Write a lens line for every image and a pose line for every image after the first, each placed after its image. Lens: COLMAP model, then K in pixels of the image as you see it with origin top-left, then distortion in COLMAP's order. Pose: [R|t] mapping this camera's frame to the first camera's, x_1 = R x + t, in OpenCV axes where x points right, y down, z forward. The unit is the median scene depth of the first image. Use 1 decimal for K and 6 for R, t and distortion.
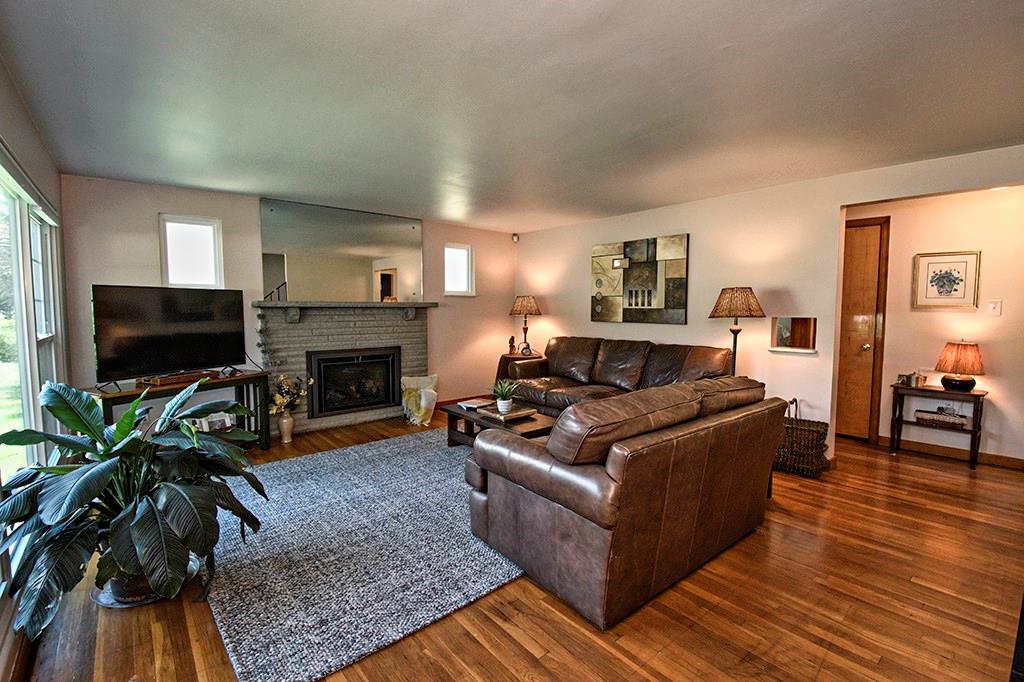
lens RADIAL K [[458.4, 0, 508.9], [0, 458.4, 340.2], [0, 0, 1]] dist [0.000830, -0.000551]
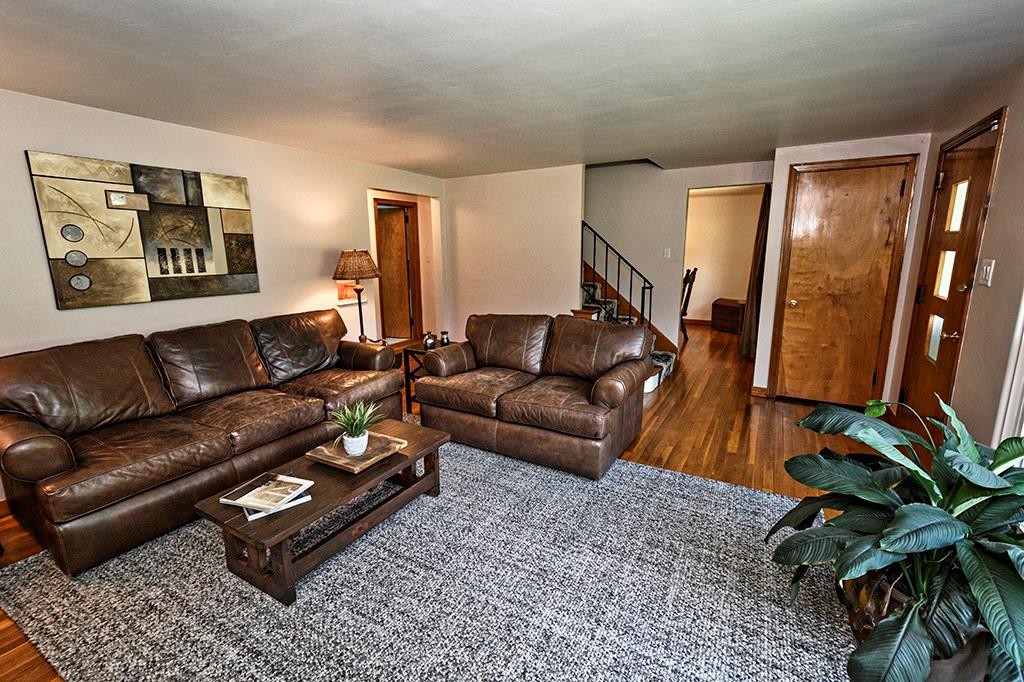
lens RADIAL K [[458.4, 0, 509.1], [0, 458.4, 338.4], [0, 0, 1]] dist [0.000830, -0.000551]
pose [[-0.354118, -0.179364, 0.917839, -0.509236], [0.076248, 0.972631, 0.219489, -0.092999], [-0.932087, 0.147709, -0.330750, 0.803457]]
